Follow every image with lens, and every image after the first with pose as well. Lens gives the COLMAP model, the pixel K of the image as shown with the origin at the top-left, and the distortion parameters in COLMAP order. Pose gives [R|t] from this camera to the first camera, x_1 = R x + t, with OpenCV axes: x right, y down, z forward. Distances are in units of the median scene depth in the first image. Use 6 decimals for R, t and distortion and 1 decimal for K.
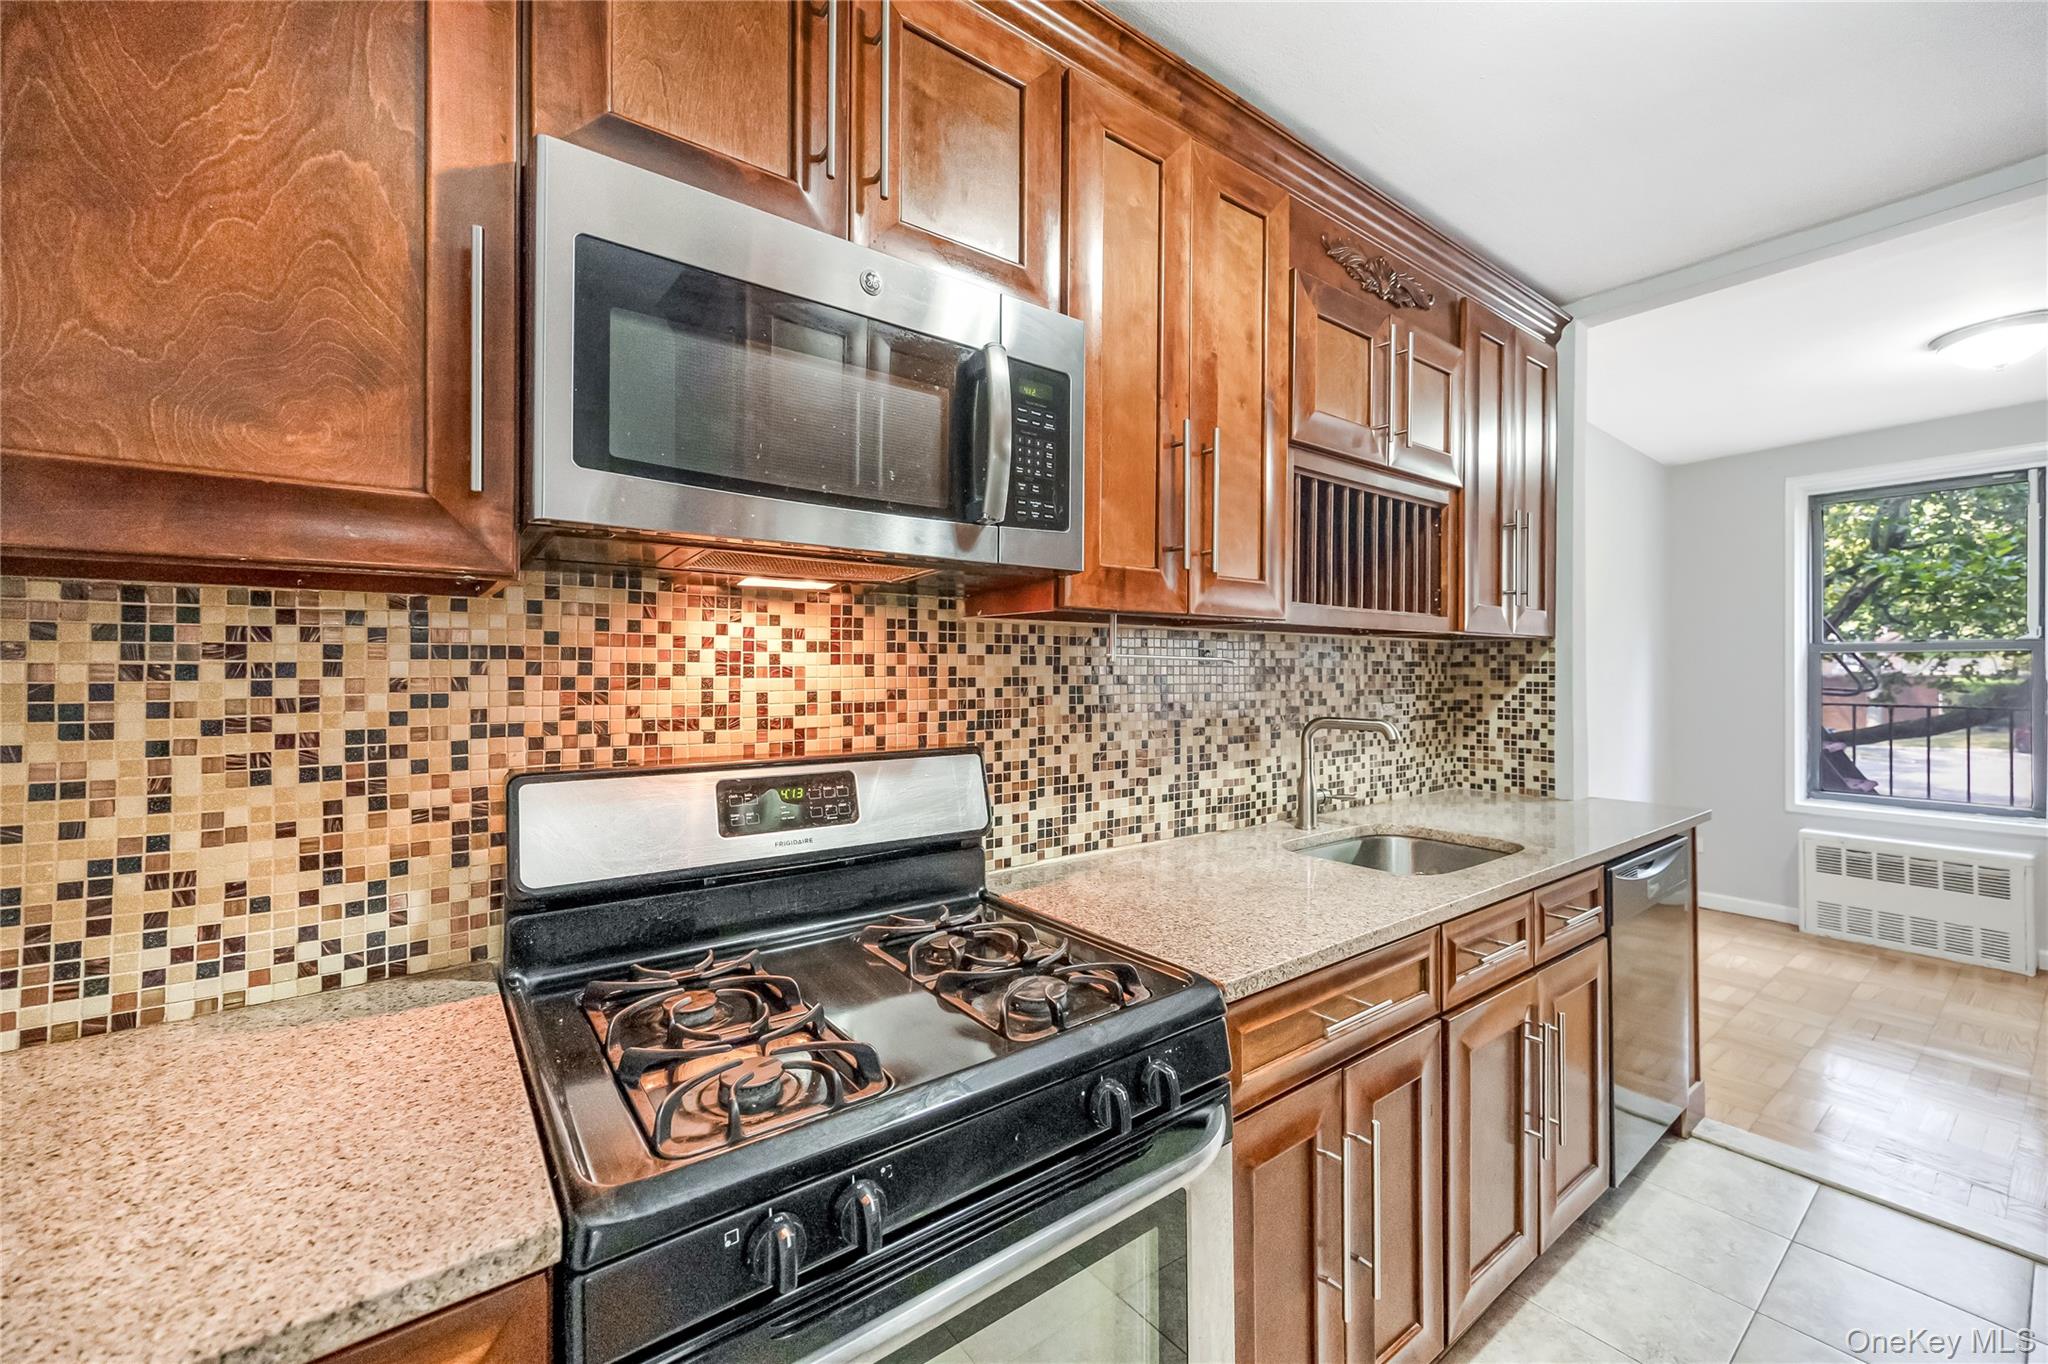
lens RADIAL K [[823.0, 0, 1025.5], [0, 823.0, 668.4], [0, 0, 1]] dist [0.000675, 0.000918]
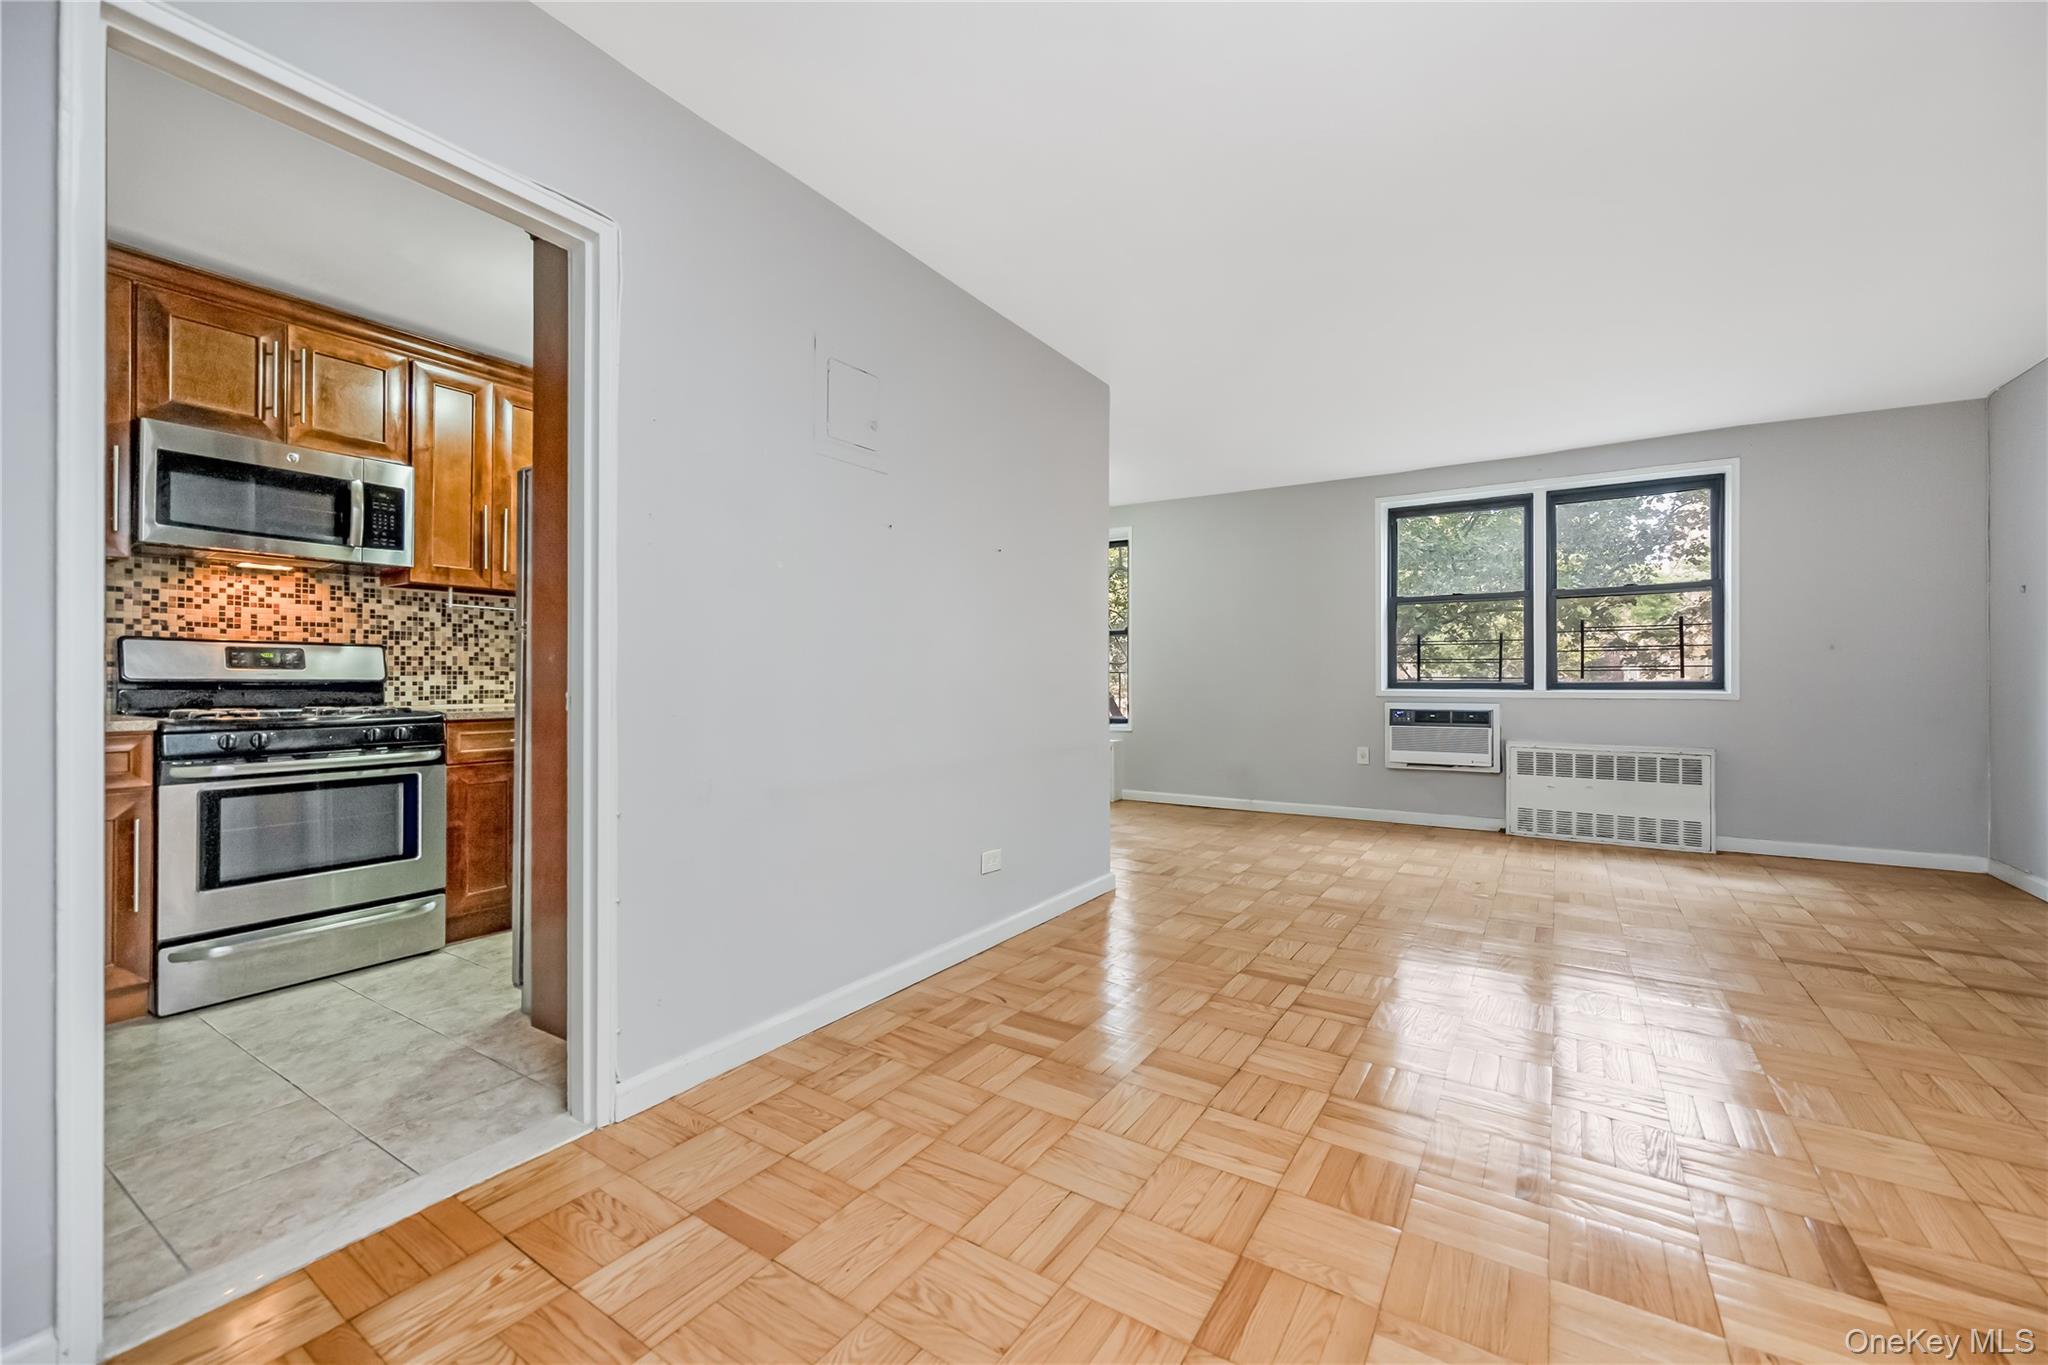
lens RADIAL K [[823.0, 0, 1020.1], [0, 823.0, 677.5], [0, 0, 1]] dist [0.000675, 0.000918]
pose [[0.942306, 0.000864, 0.334750, 0.760706], [-0.000836, 1.000000, -0.000226, 0.169347], [-0.334750, -0.000067, 0.942307, -1.547399]]
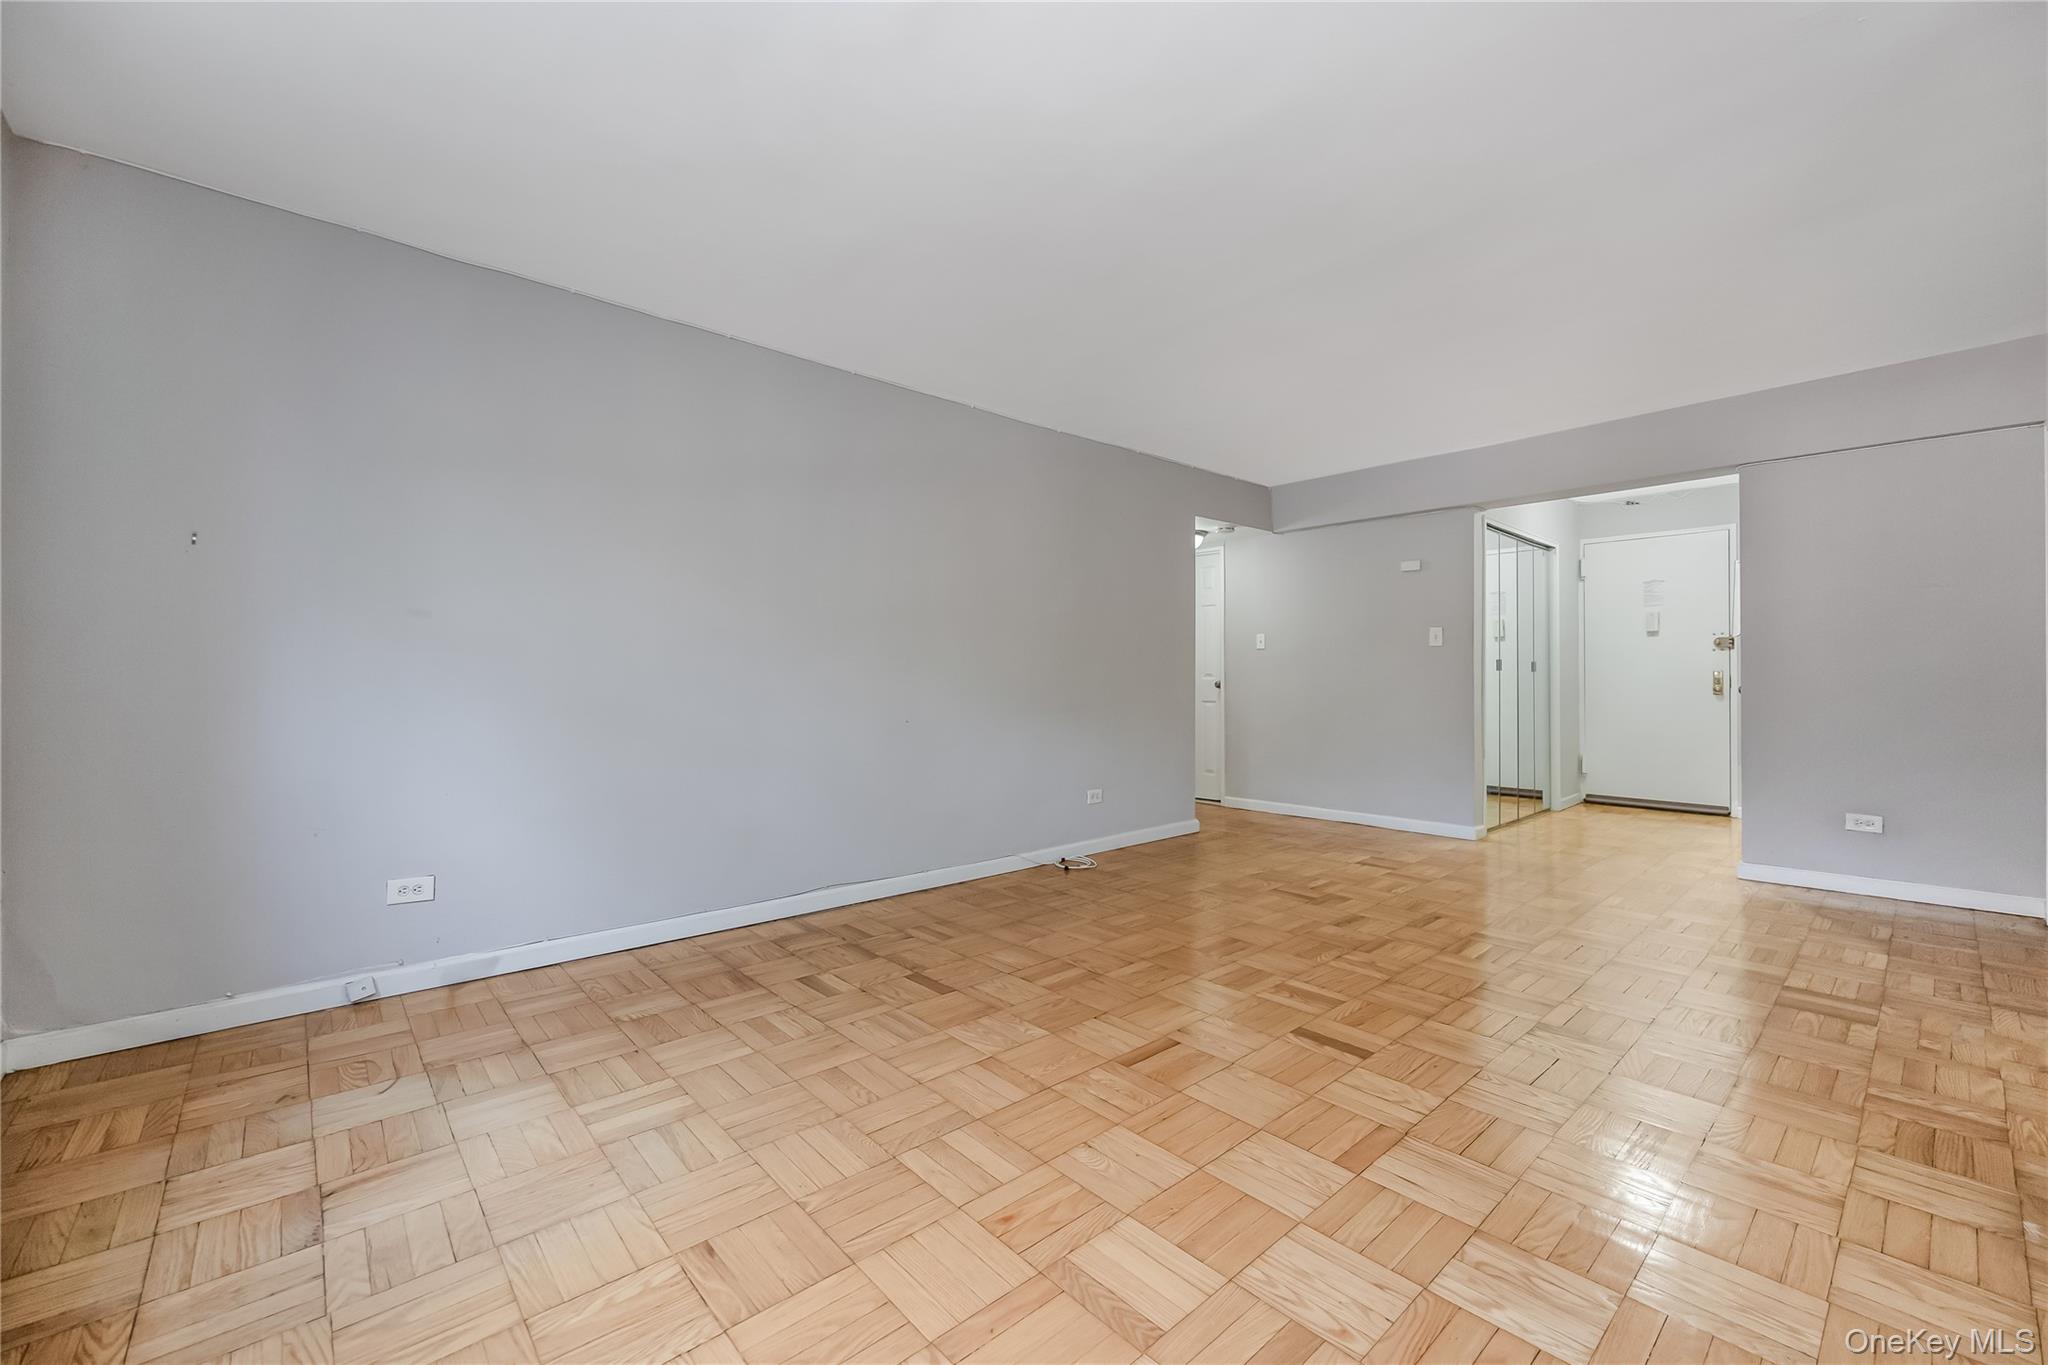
lens RADIAL K [[823.0, 0, 1040.1], [0, 823.0, 675.8], [0, 0, 1]] dist [0.000675, 0.000918]
pose [[-0.995347, 0.004059, -0.096275, 2.878197], [0.004812, 0.999960, -0.007583, 0.171016], [0.096240, -0.008011, -0.995326, 1.197731]]
